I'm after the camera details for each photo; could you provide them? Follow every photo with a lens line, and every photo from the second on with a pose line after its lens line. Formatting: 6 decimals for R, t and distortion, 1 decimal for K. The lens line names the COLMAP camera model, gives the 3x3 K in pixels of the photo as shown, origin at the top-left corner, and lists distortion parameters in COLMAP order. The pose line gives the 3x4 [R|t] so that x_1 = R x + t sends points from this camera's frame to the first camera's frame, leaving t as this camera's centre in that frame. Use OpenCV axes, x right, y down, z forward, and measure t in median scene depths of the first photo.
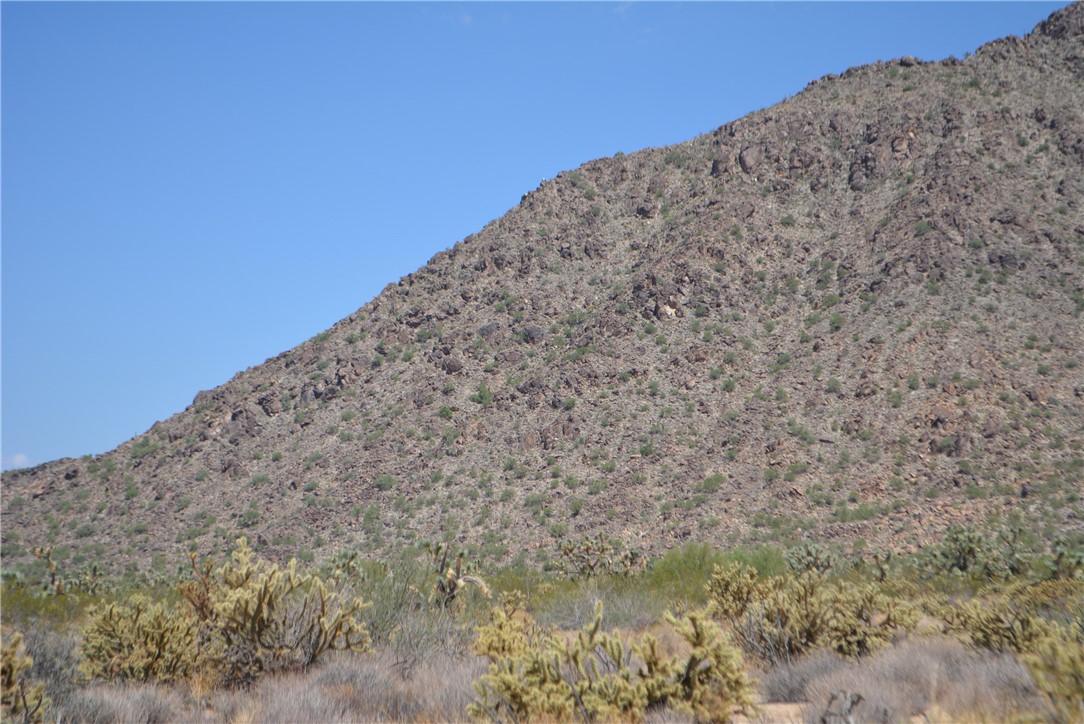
lens RADIAL K [[2568.8, 0, 542.0], [0, 2568.8, 362.0], [0, 0, 1]] dist [0.015545, 0.053999]
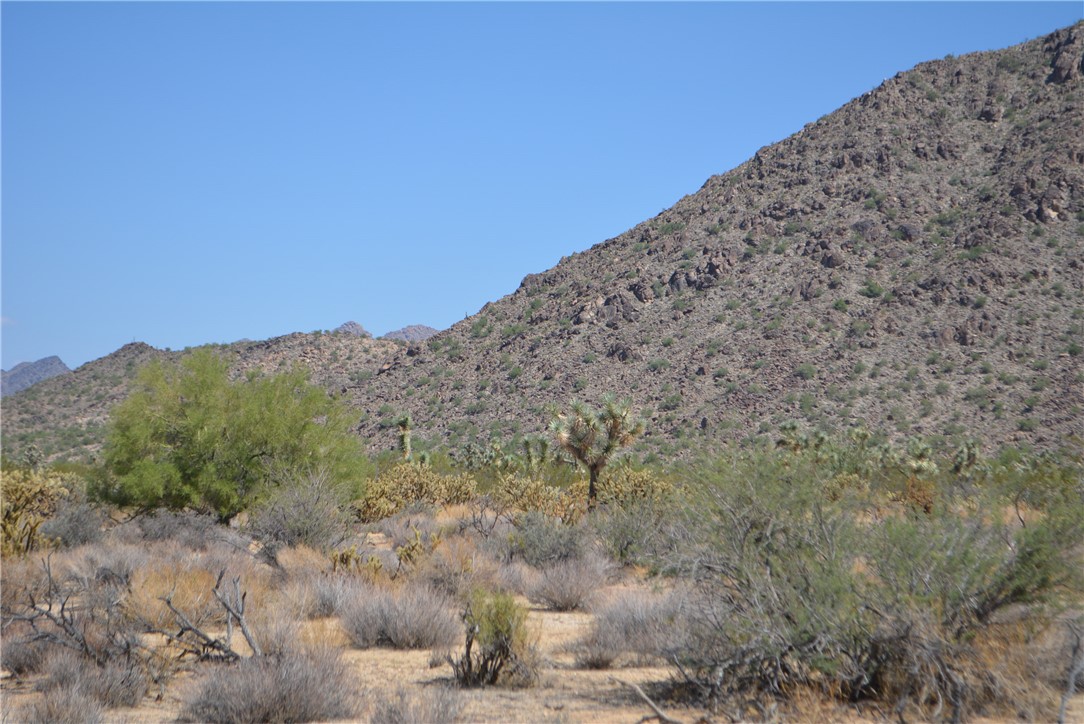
lens RADIAL K [[2568.8, 0, 542.0], [0, 2568.8, 362.0], [0, 0, 1]] dist [0.015545, 0.053999]
pose [[0.999214, 0.035333, 0.017945, -0.164803], [-0.036090, 0.998390, 0.043770, 0.001471], [-0.016370, -0.044383, 0.998880, -0.026828]]
